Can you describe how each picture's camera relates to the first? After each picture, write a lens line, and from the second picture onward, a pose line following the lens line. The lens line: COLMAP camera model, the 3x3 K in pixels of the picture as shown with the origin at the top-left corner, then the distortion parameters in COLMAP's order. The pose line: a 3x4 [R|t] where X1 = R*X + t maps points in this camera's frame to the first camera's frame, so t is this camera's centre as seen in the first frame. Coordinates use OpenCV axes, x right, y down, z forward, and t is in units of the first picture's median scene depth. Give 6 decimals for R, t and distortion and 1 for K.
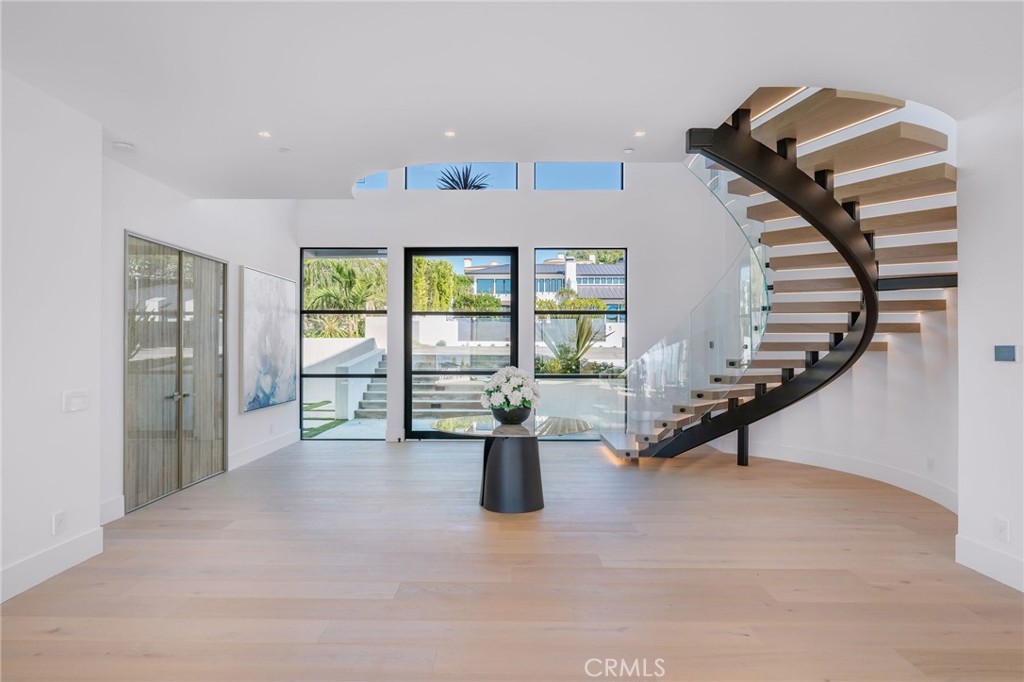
lens RADIAL K [[591.1, 0, 512.0], [0, 591.1, 341.0], [0, 0, 1]] dist [-0.000342, -0.000056]
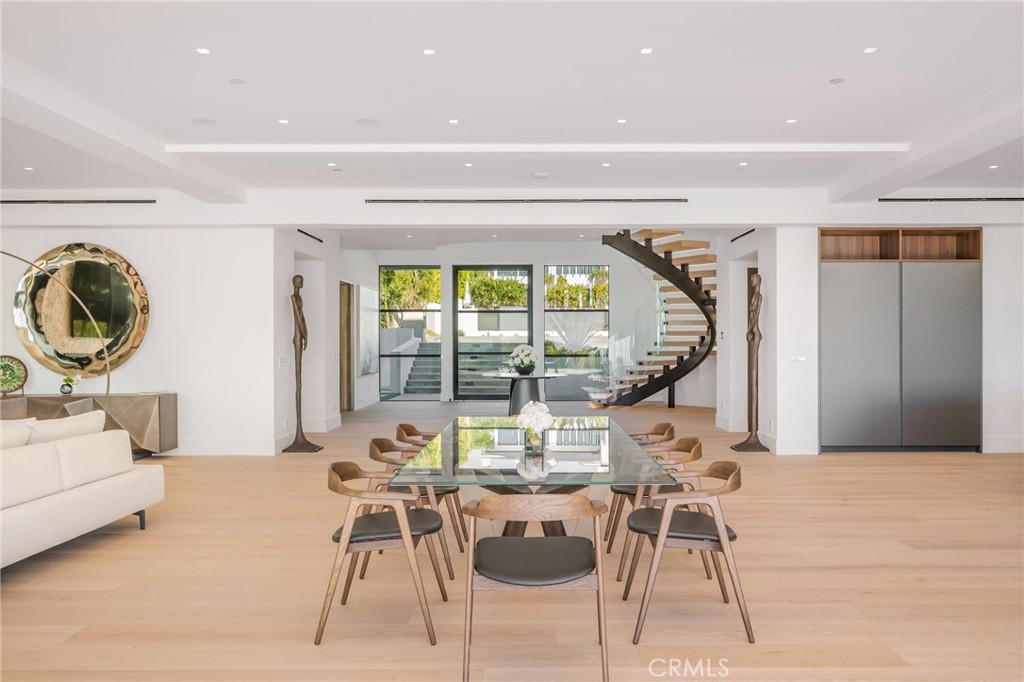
lens RADIAL K [[722.5, 0, 512.0], [0, 722.5, 341.0], [0, 0, 1]] dist [-0.078011, 0.000082]
pose [[0.999265, -0.002448, -0.038251, 0.026343], [0.003000, 0.999892, 0.014399, -0.000736], [0.038212, -0.014503, 0.999164, -0.734487]]
